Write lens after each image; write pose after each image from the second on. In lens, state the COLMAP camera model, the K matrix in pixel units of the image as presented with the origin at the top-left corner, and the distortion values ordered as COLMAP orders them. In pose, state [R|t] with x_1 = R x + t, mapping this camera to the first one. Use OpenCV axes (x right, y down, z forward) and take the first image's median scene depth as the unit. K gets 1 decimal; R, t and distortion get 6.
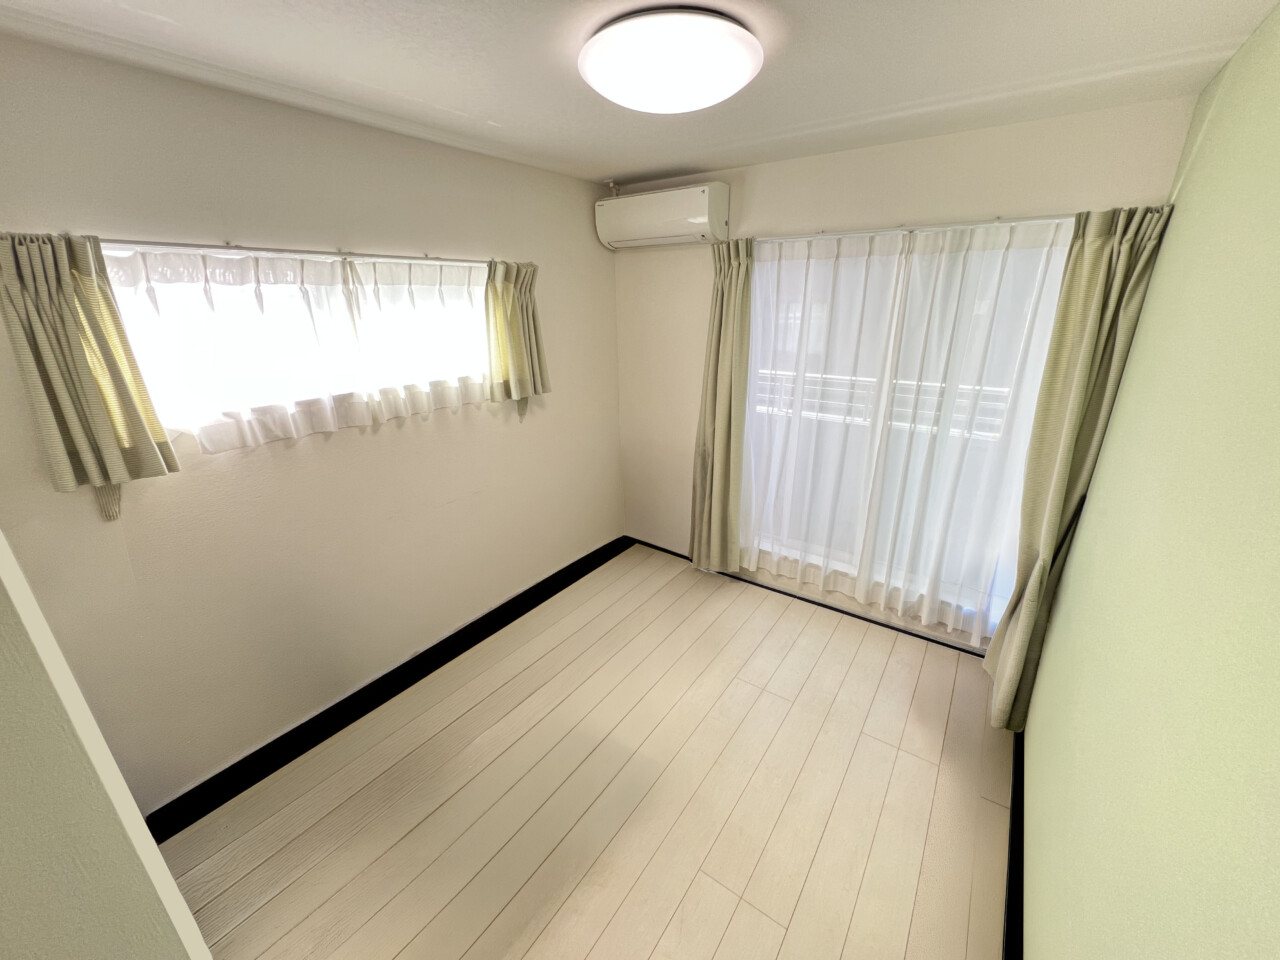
lens RADIAL K [[509.5, 0, 643.7], [0, 509.5, 477.6], [0, 0, 1]] dist [-0.006713, 0.001107]
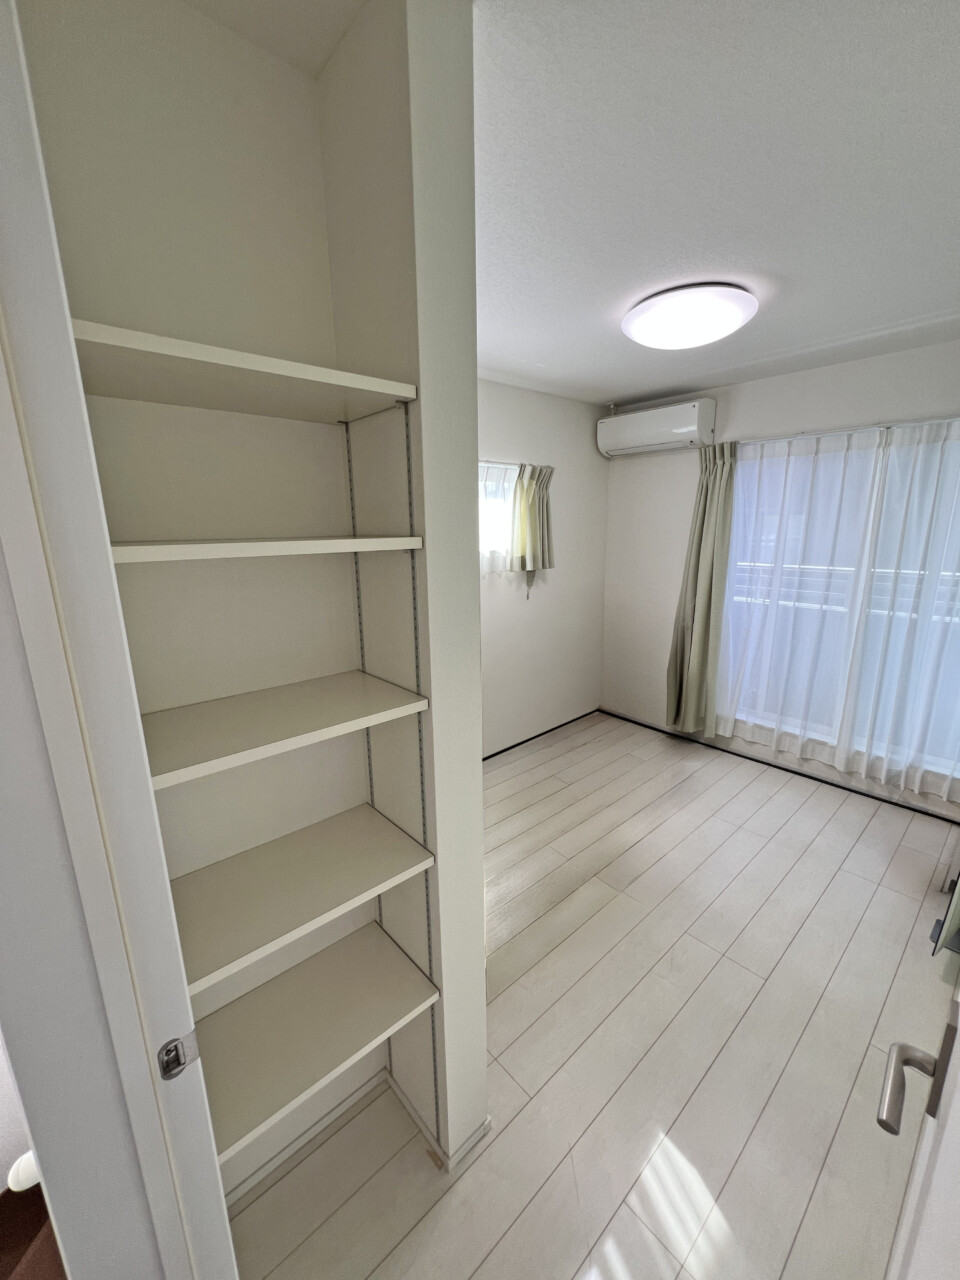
lens RADIAL K [[509.5, 0, 477.7], [0, 509.5, 641.1], [0, 0, 1]] dist [-0.006713, 0.001107]
pose [[0.972963, 0.049282, -0.225644, -0.078597], [-0.074402, 0.991768, -0.104211, 0.151758], [0.218651, 0.118182, 0.968620, -0.214035]]
